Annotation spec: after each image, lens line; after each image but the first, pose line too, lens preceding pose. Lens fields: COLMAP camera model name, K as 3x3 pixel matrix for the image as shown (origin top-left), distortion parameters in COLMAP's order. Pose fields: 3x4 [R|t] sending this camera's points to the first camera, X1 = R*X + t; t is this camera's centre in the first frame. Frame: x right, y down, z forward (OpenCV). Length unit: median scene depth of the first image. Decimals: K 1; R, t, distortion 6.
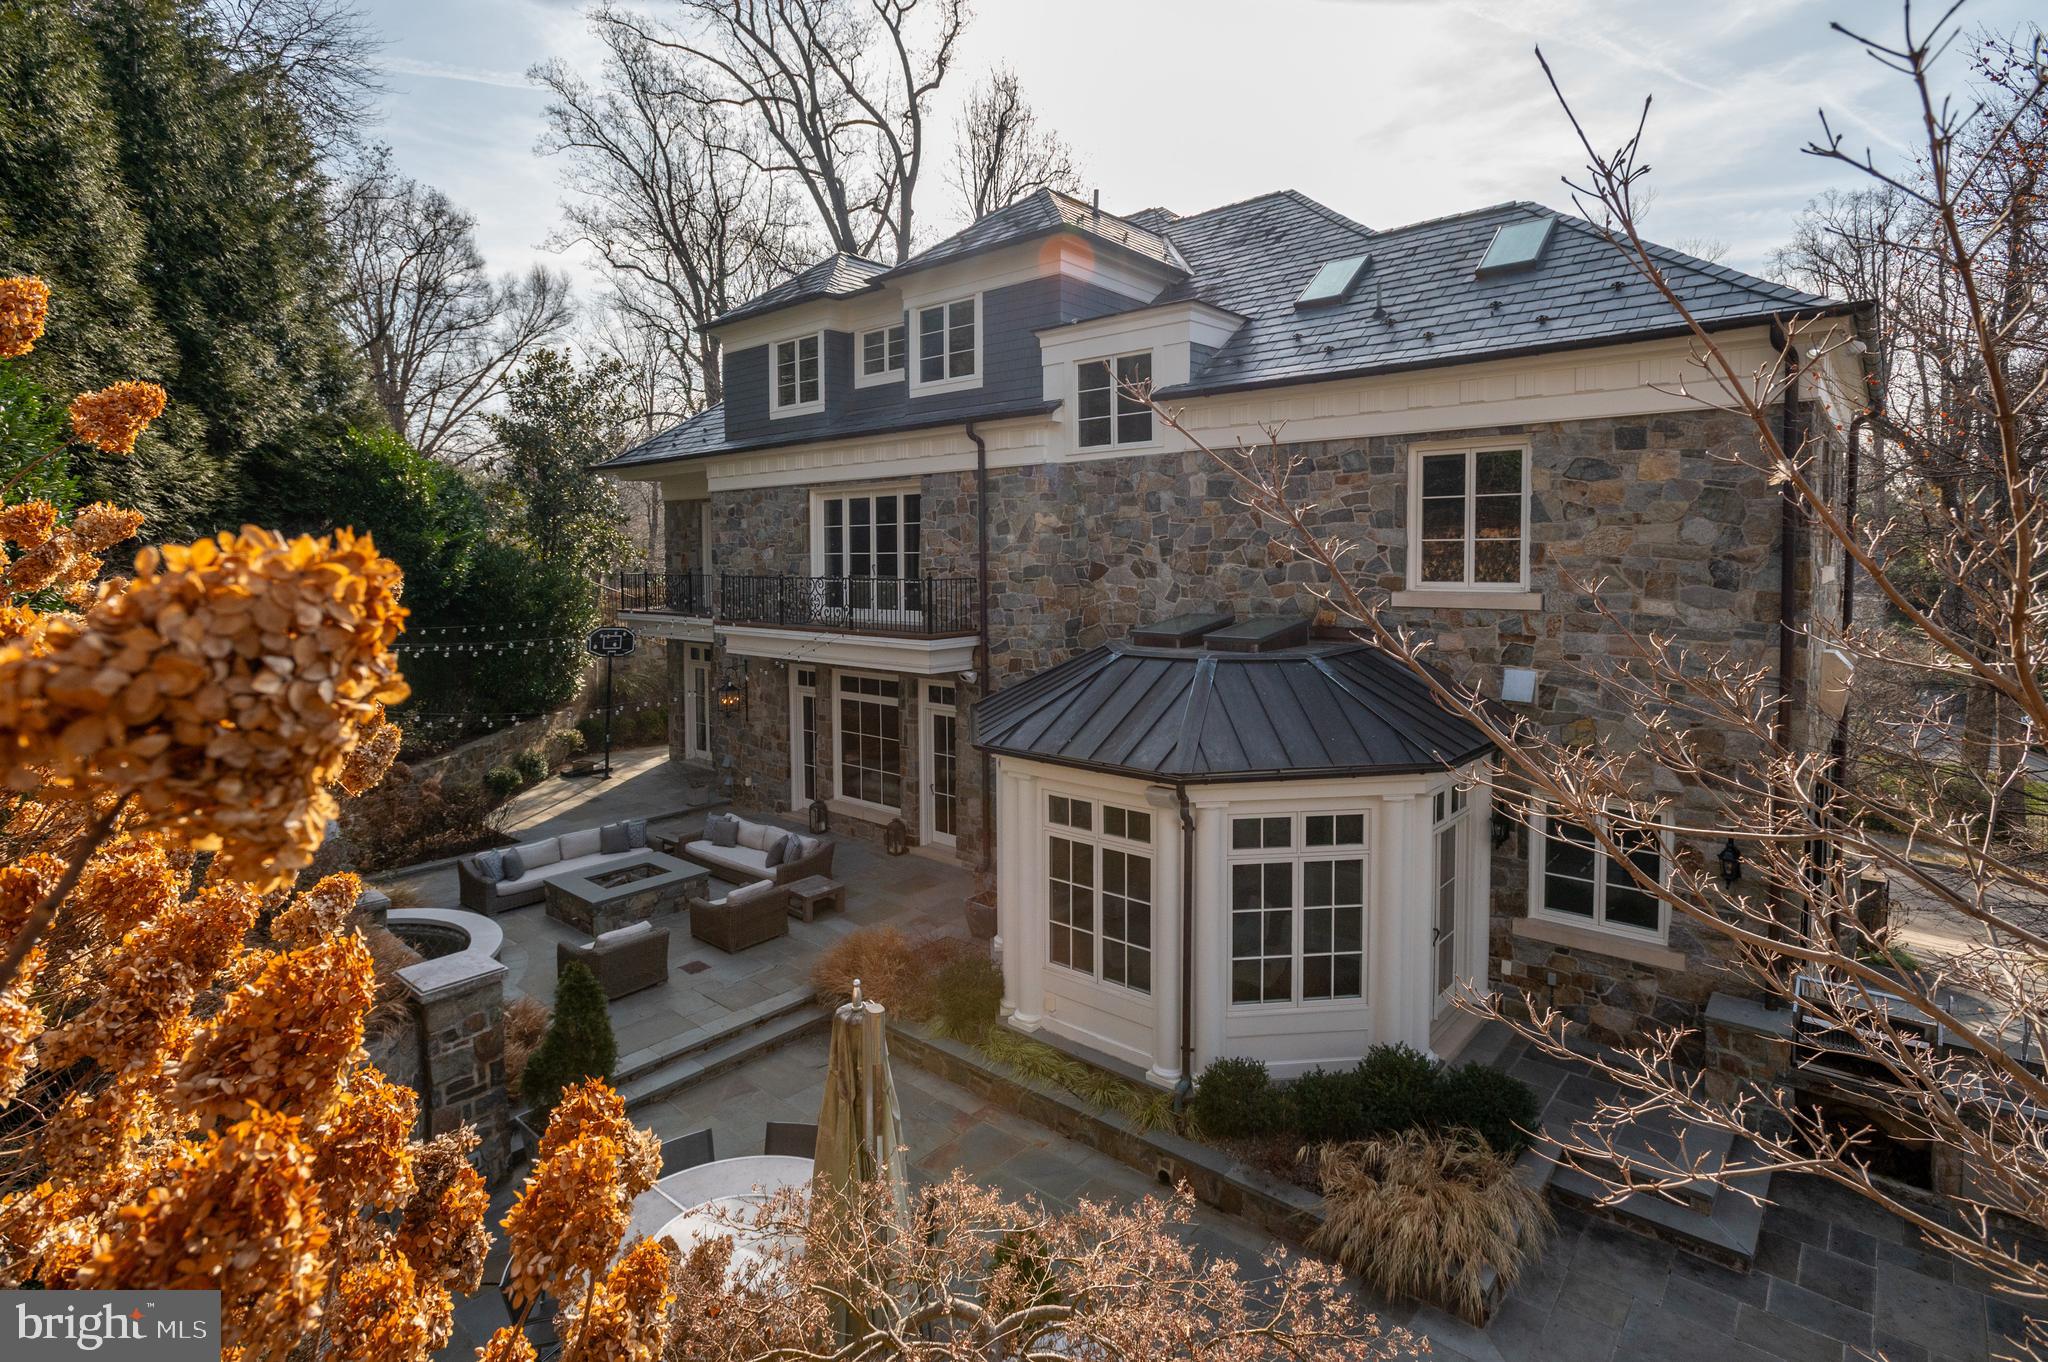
lens RADIAL K [[999.5, 0, 1029.8], [0, 999.5, 605.4], [0, 0, 1]] dist [0.000010, 0.000538]
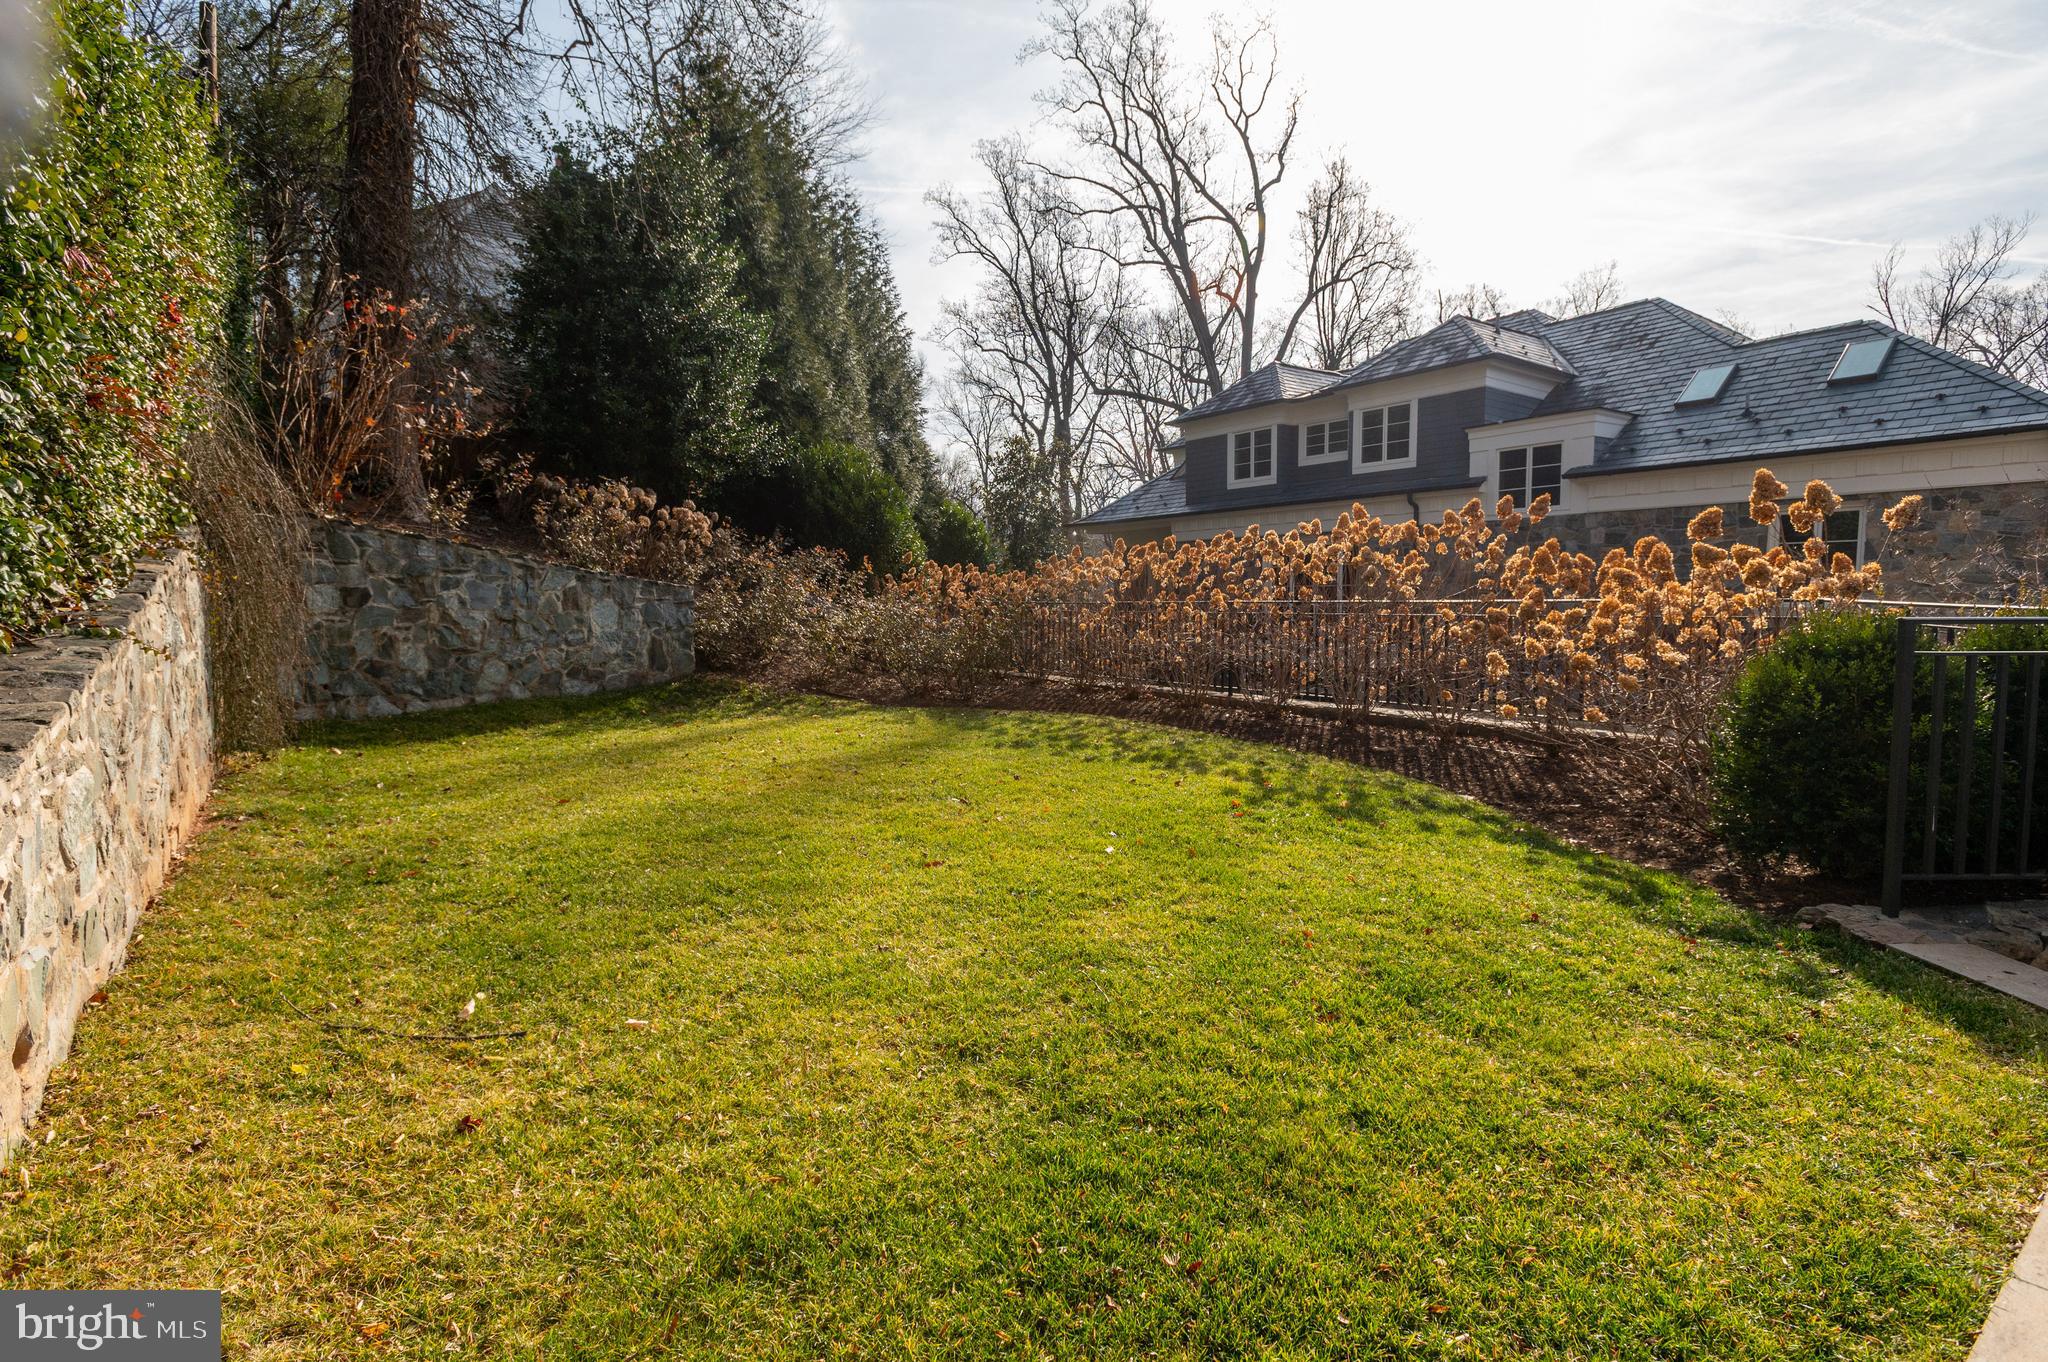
lens RADIAL K [[1004.1, 0, 1024.0], [0, 1004.1, 681.0], [0, 0, 1]] dist [-0.002111, -0.000340]
pose [[0.971491, 0.020368, -0.236200, -0.224658], [-0.012810, 0.999357, 0.033486, 0.039286], [0.236730, -0.029506, 0.971127, -0.470893]]
